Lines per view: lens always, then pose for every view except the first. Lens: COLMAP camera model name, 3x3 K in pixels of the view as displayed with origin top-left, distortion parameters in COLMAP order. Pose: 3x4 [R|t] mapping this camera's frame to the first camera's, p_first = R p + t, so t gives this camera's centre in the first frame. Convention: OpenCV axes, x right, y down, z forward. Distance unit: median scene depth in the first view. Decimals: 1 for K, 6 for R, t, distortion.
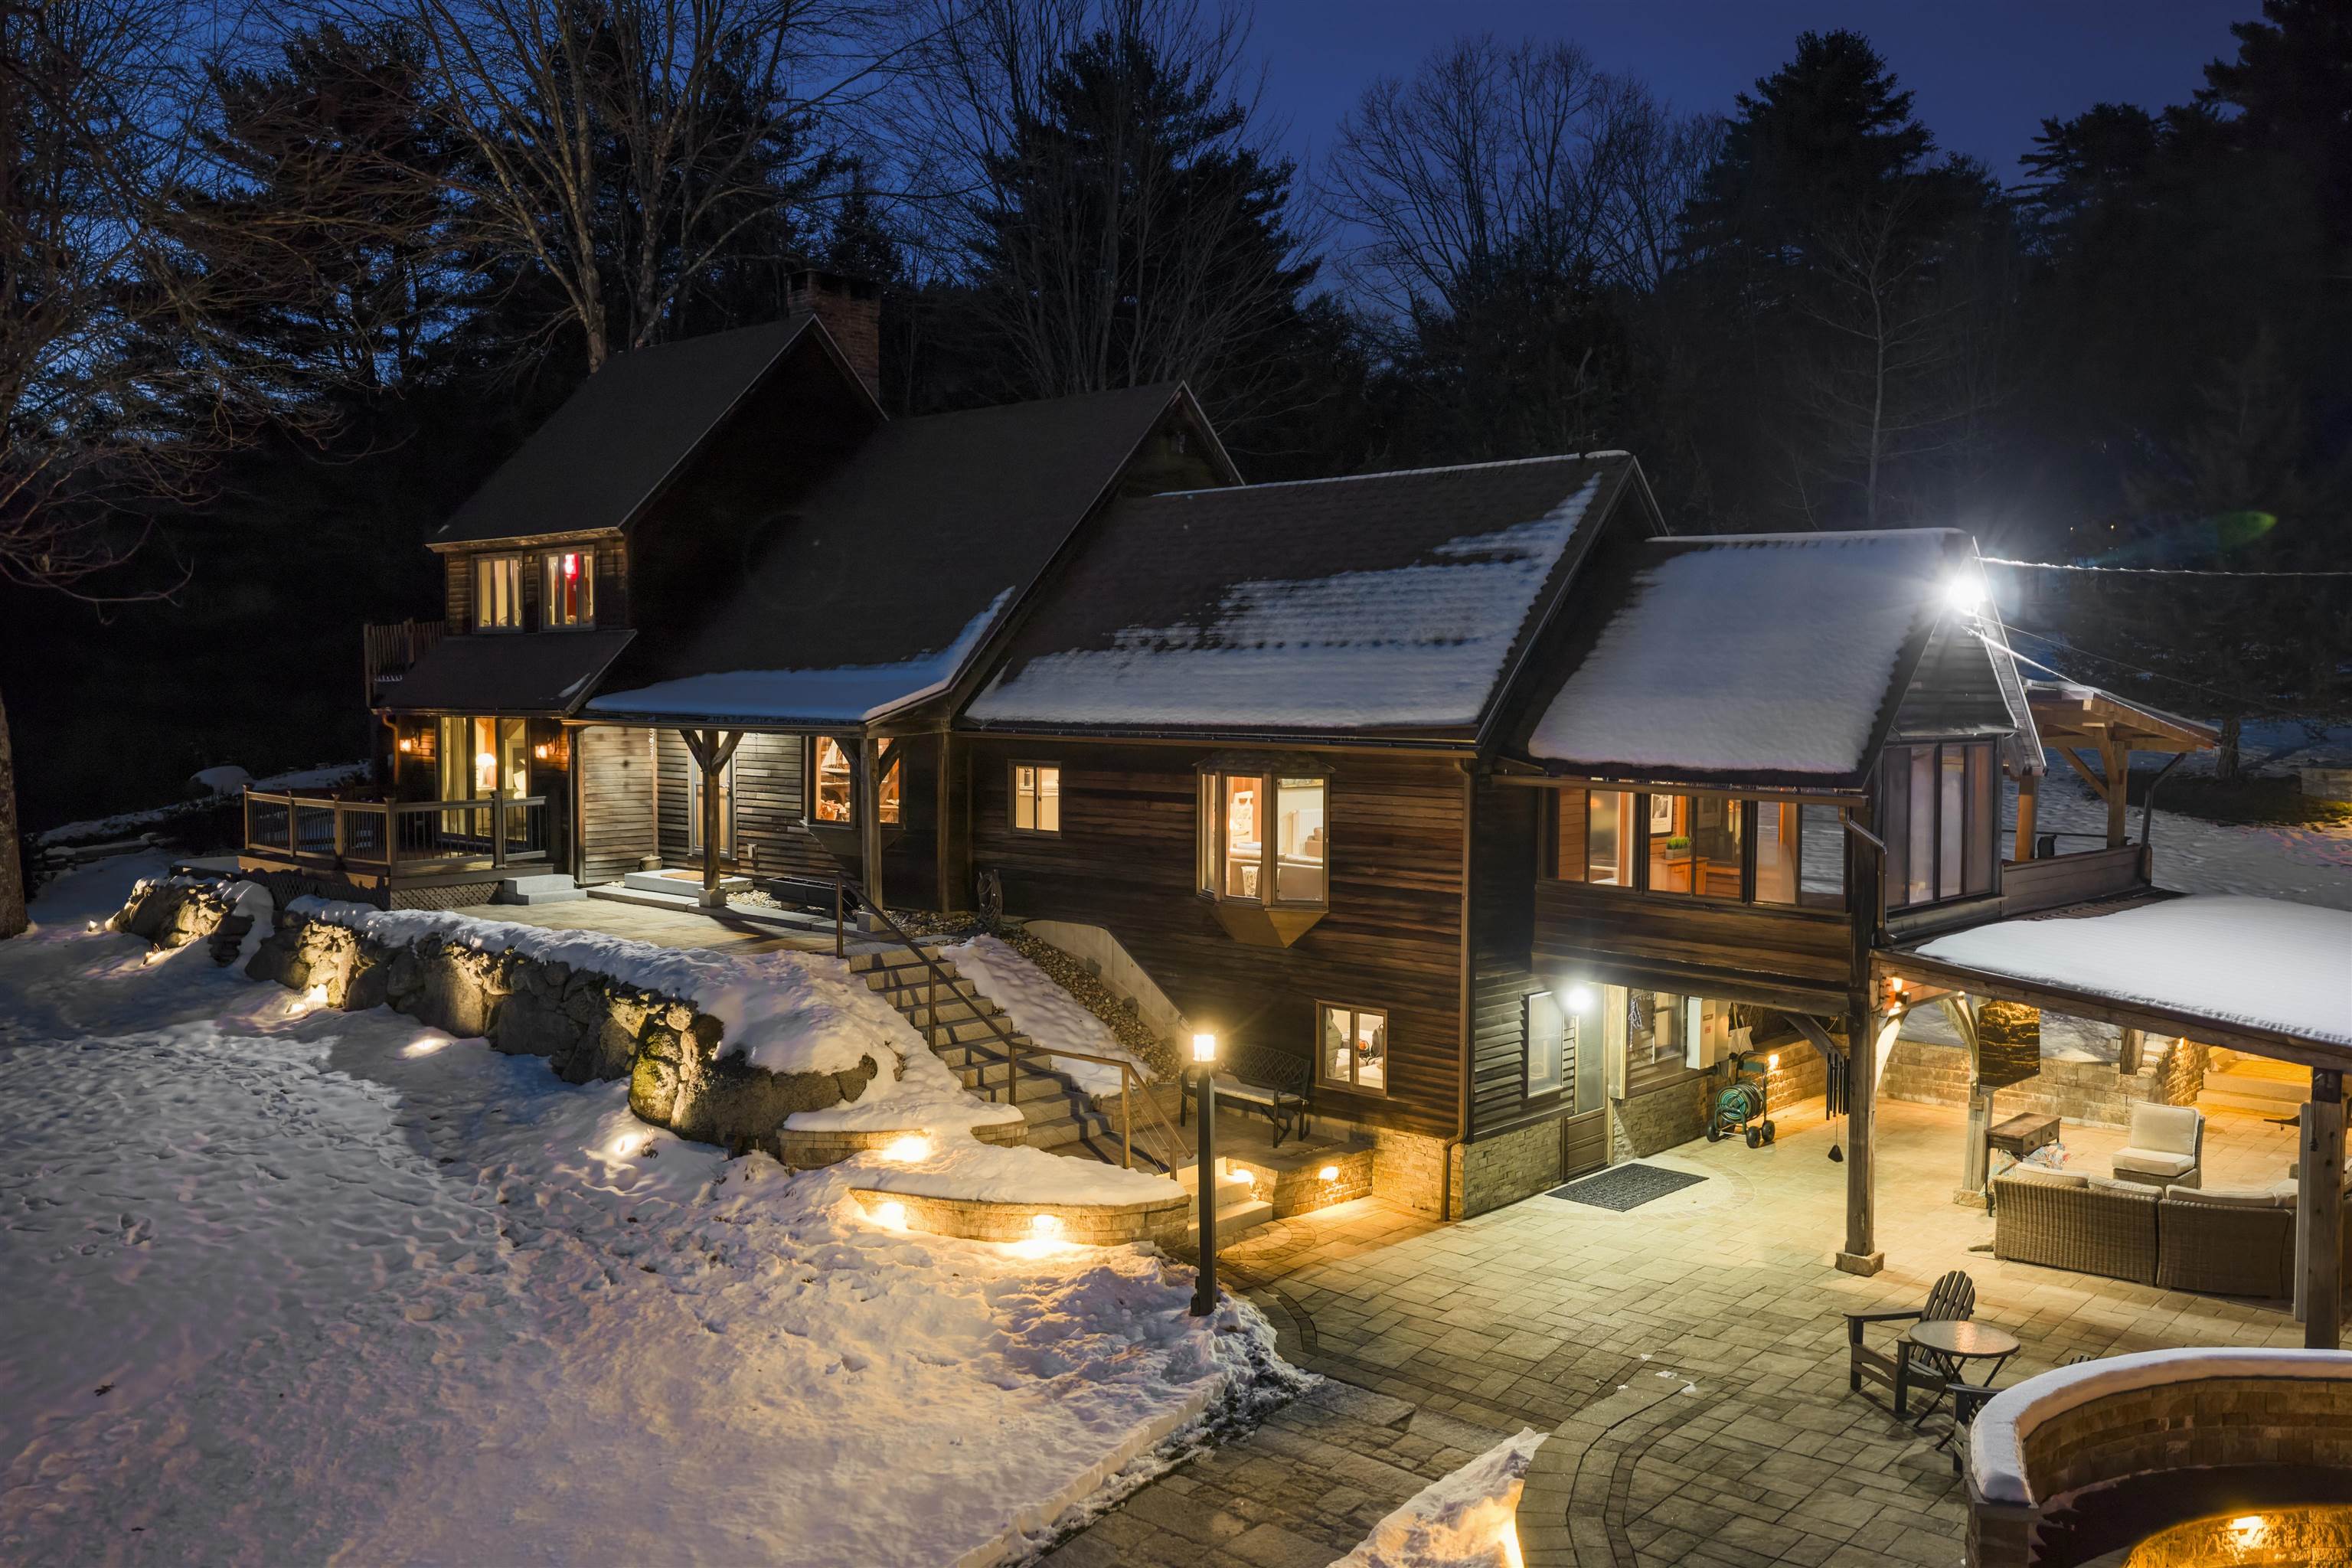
lens RADIAL K [[1962.0, 0, 1189.3], [0, 1962.0, 778.0], [0, 0, 1]] dist [0.029965, -0.040897]
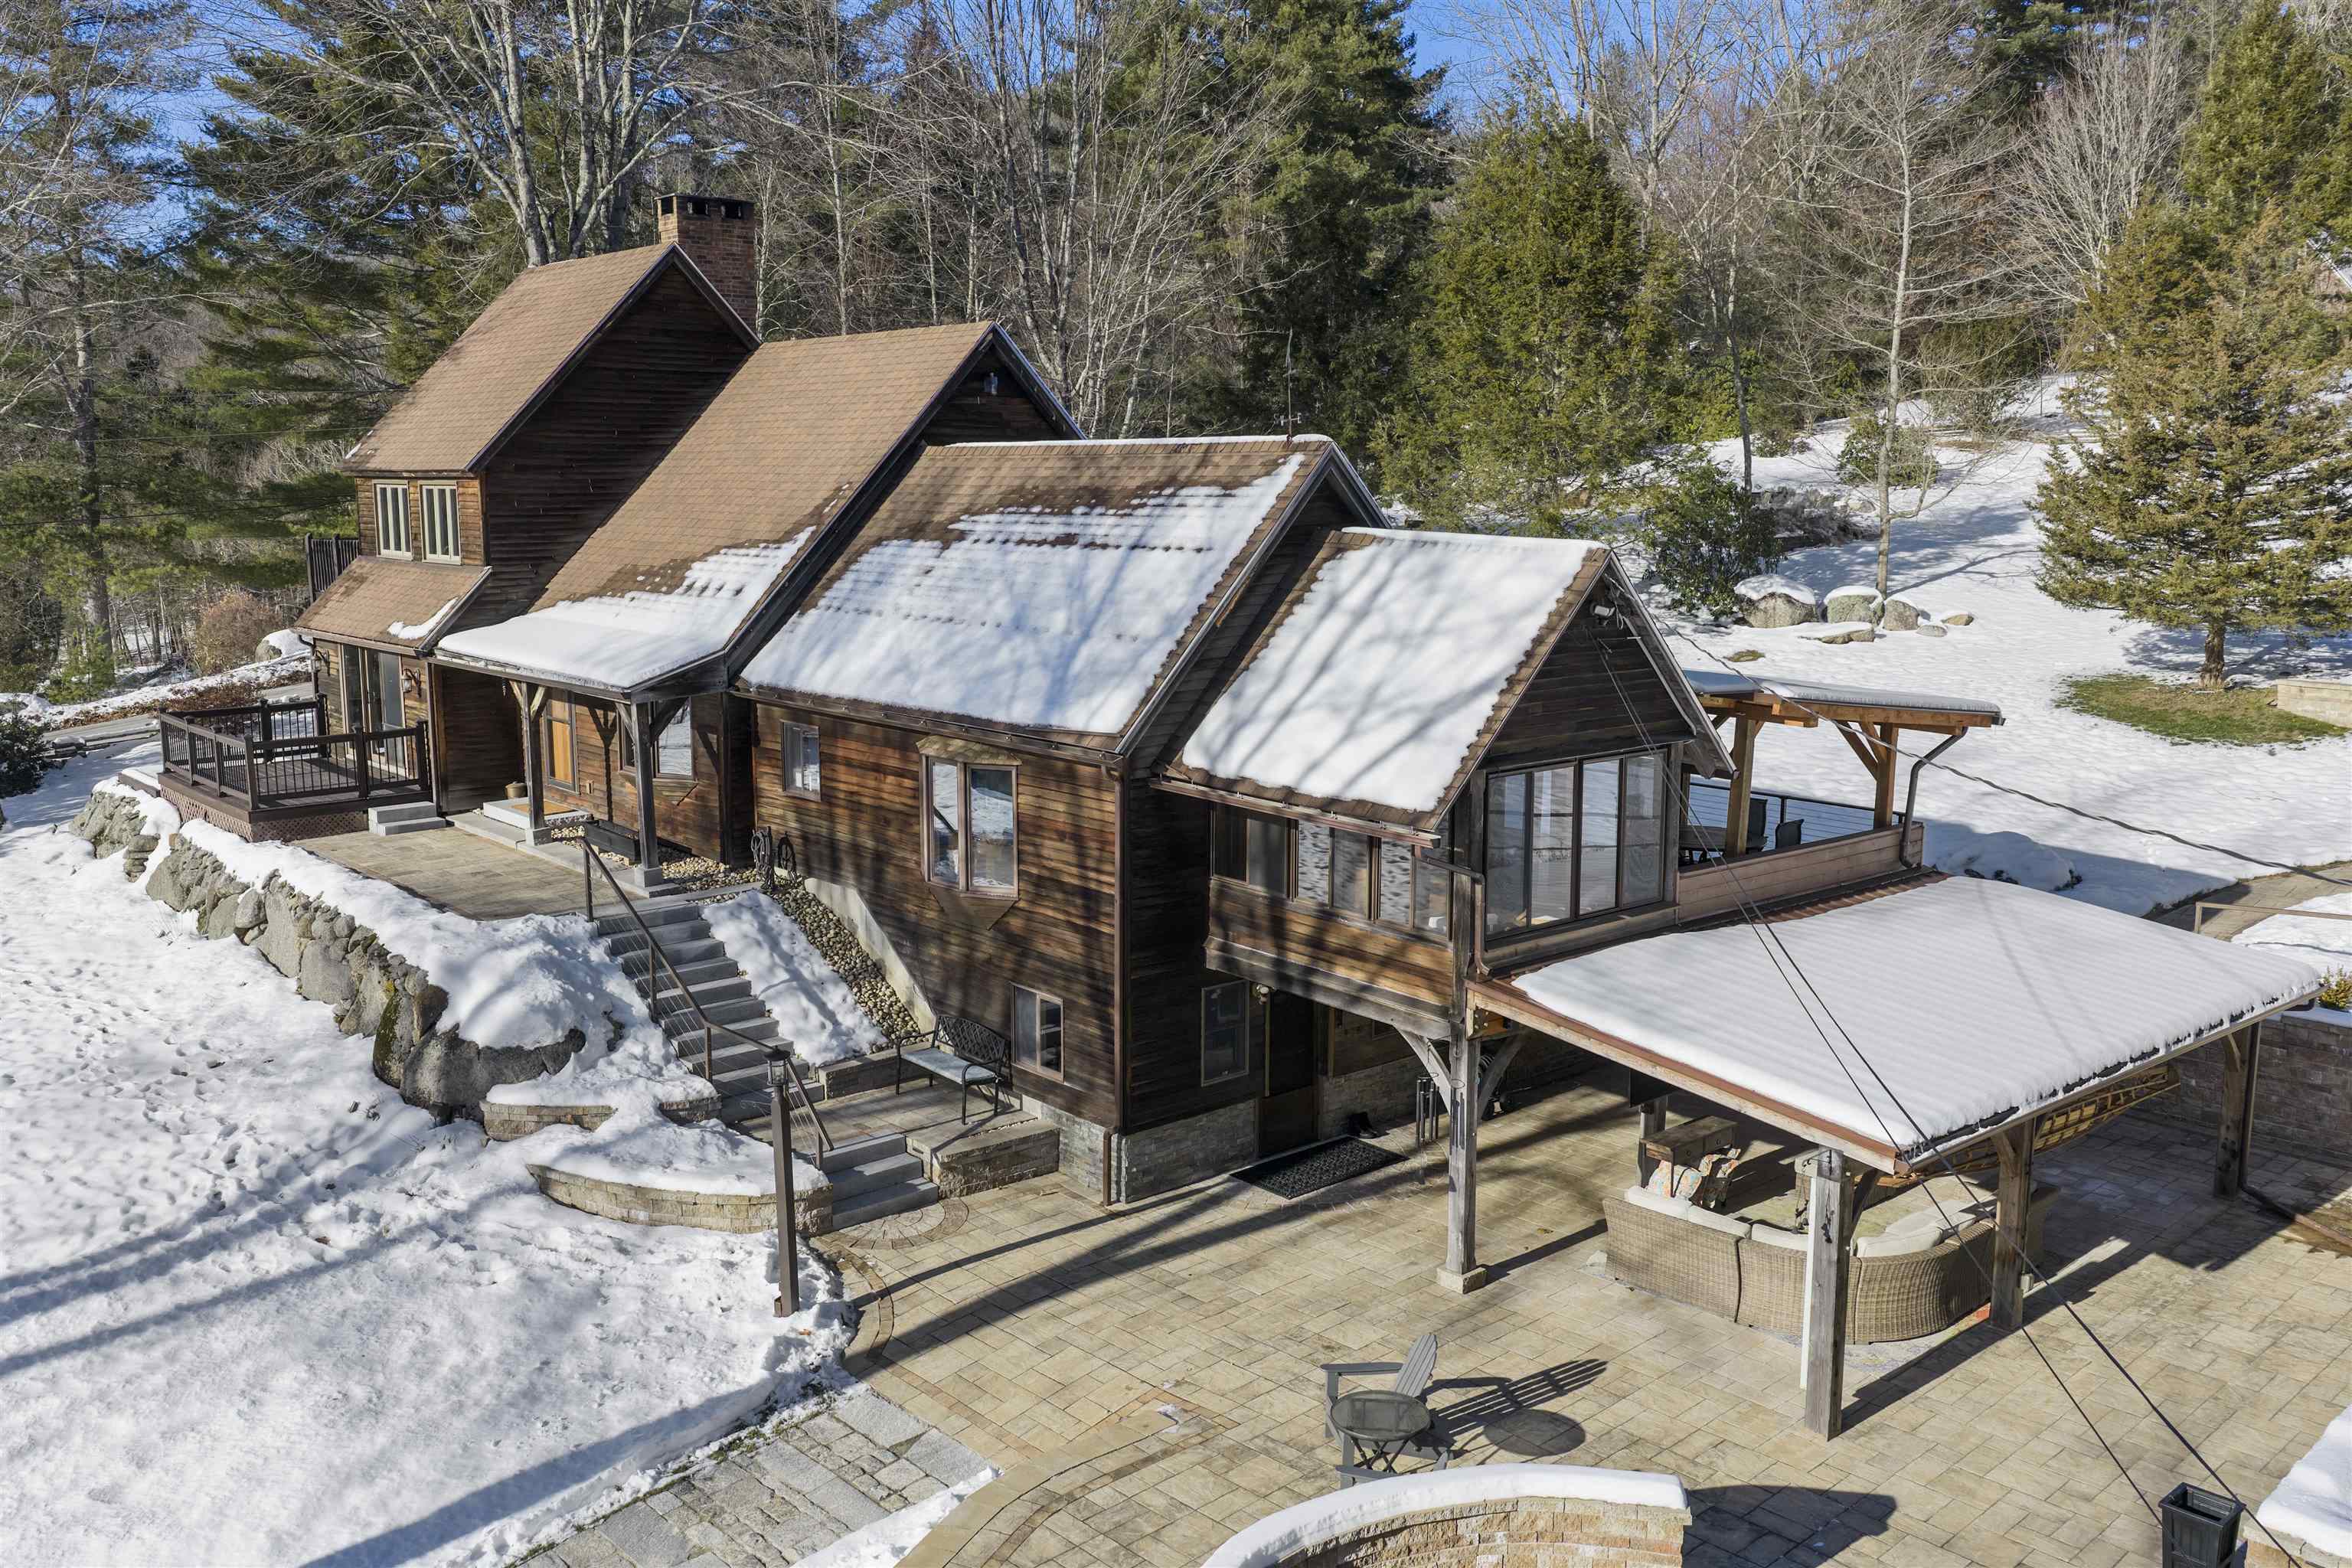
lens RADIAL K [[1962.0, 0, 1189.3], [0, 1962.0, 778.0], [0, 0, 1]] dist [0.029965, -0.040897]
pose [[0.993601, 0.015476, -0.111886, 0.284823], [-0.003429, 0.994245, 0.107075, -0.108678], [0.112899, -0.106006, 0.987935, 0.009832]]
